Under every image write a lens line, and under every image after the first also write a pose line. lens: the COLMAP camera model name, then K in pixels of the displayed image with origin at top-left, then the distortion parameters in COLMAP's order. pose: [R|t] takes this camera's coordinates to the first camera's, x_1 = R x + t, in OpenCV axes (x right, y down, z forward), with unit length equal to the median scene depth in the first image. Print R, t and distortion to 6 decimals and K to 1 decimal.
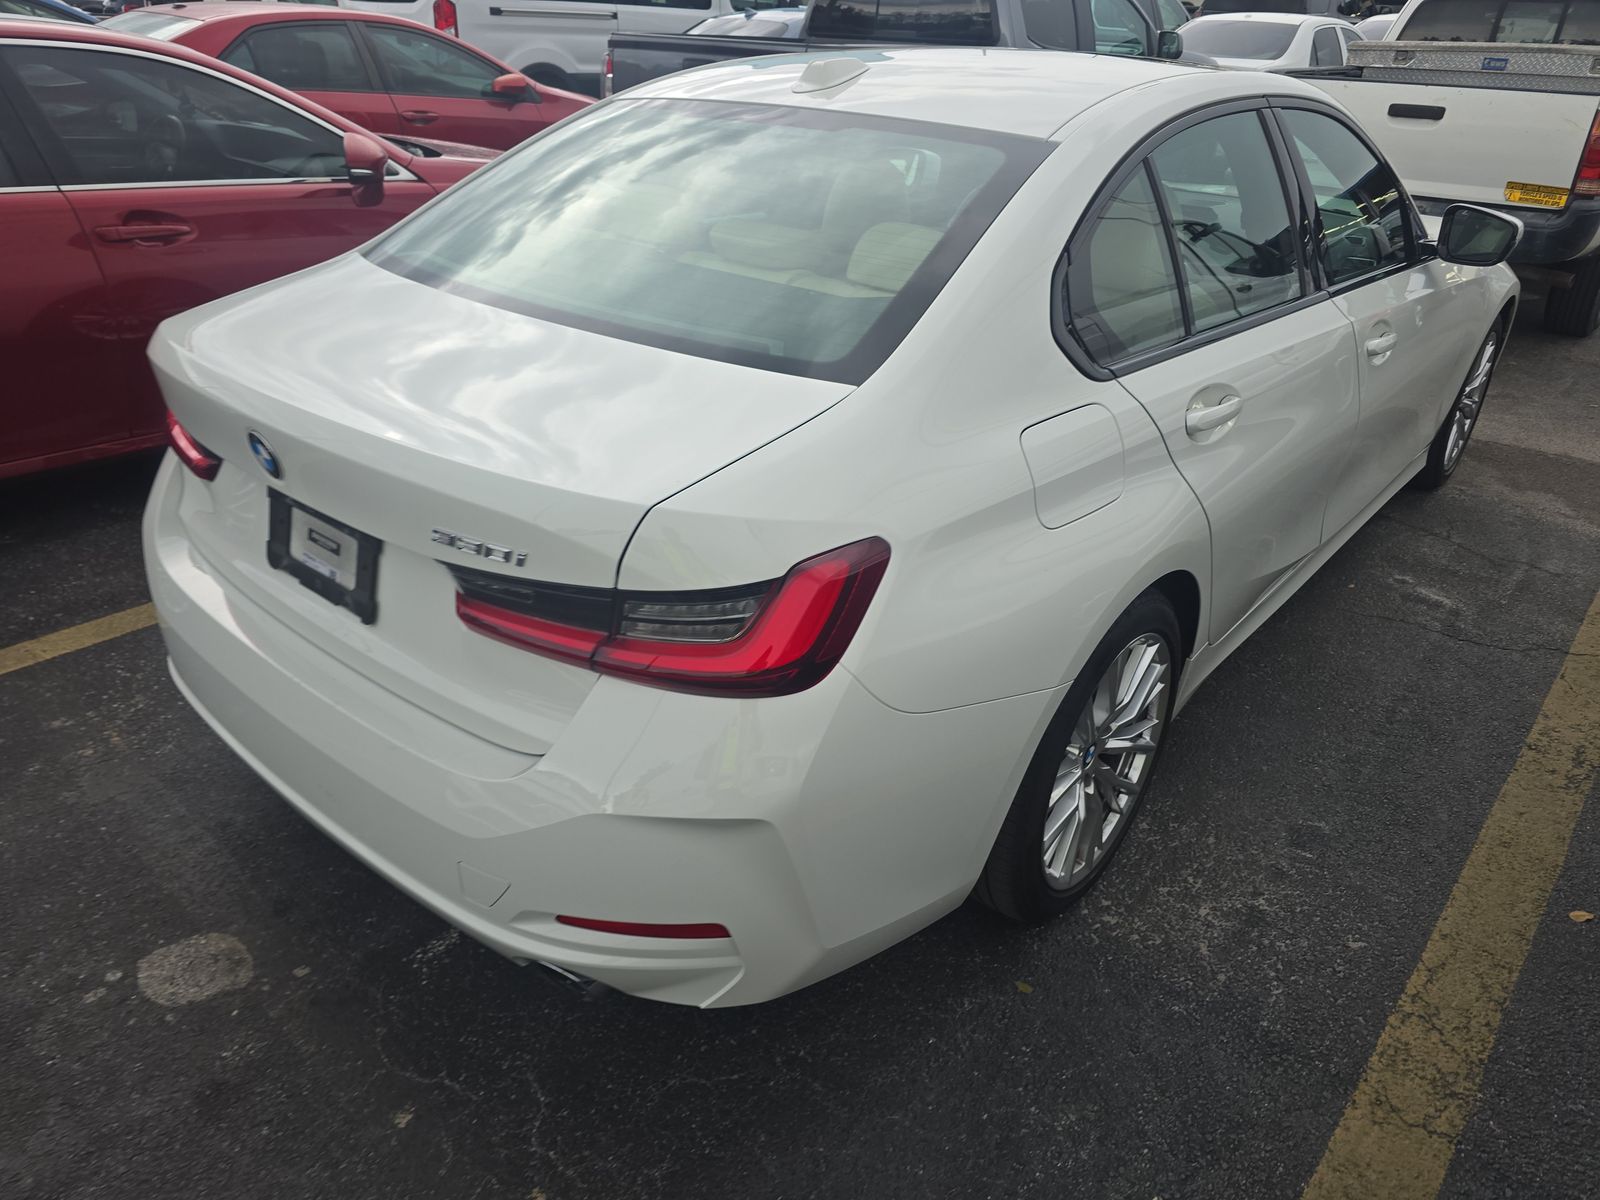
lens RADIAL K [[1084.8, 0, 806.7], [0, 1084.8, 596.8], [0, 0, 1]] dist [0.048365, -0.040321]
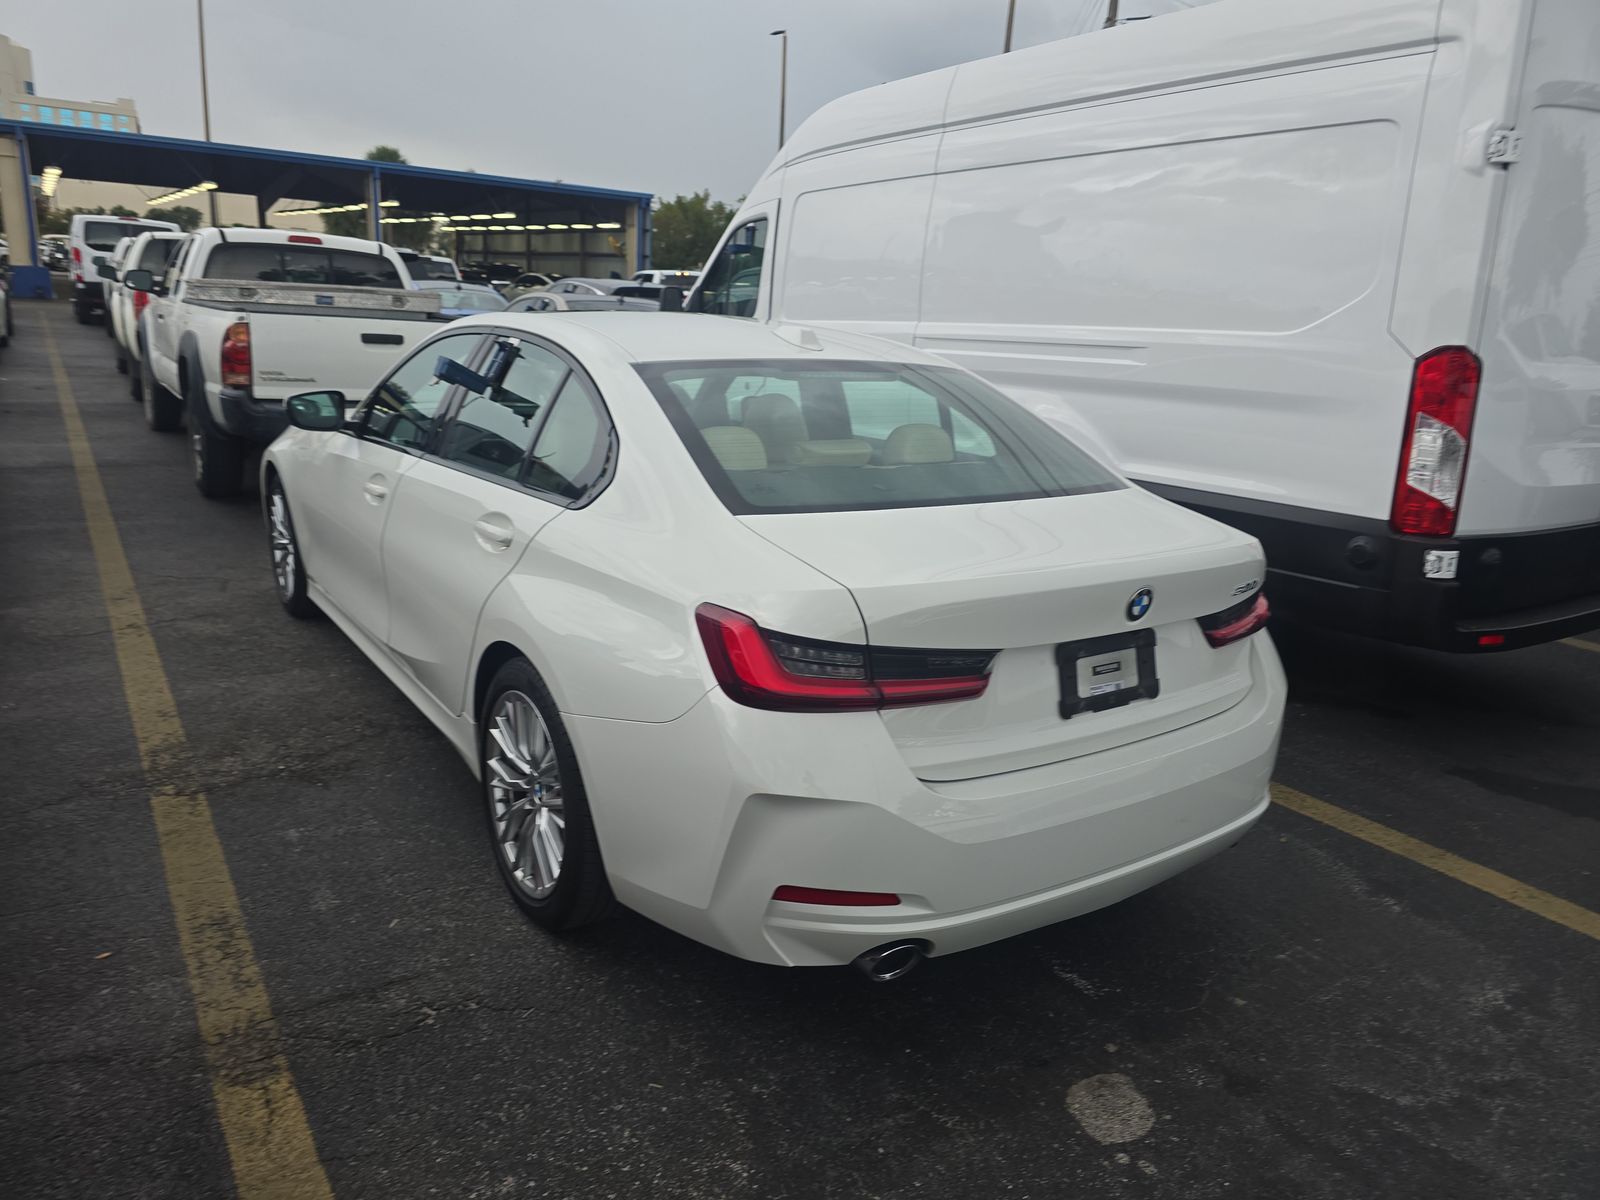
lens RADIAL K [[1080.3, 0, 804.2], [0, 1080.3, 596.4], [0, 0, 1]] dist [0.050880, -0.044046]
pose [[0.247533, -0.249220, 0.936278, -1.710549], [0.401978, 0.905673, 0.134799, -0.448467], [-0.881556, 0.342996, 0.324365, 0.820029]]
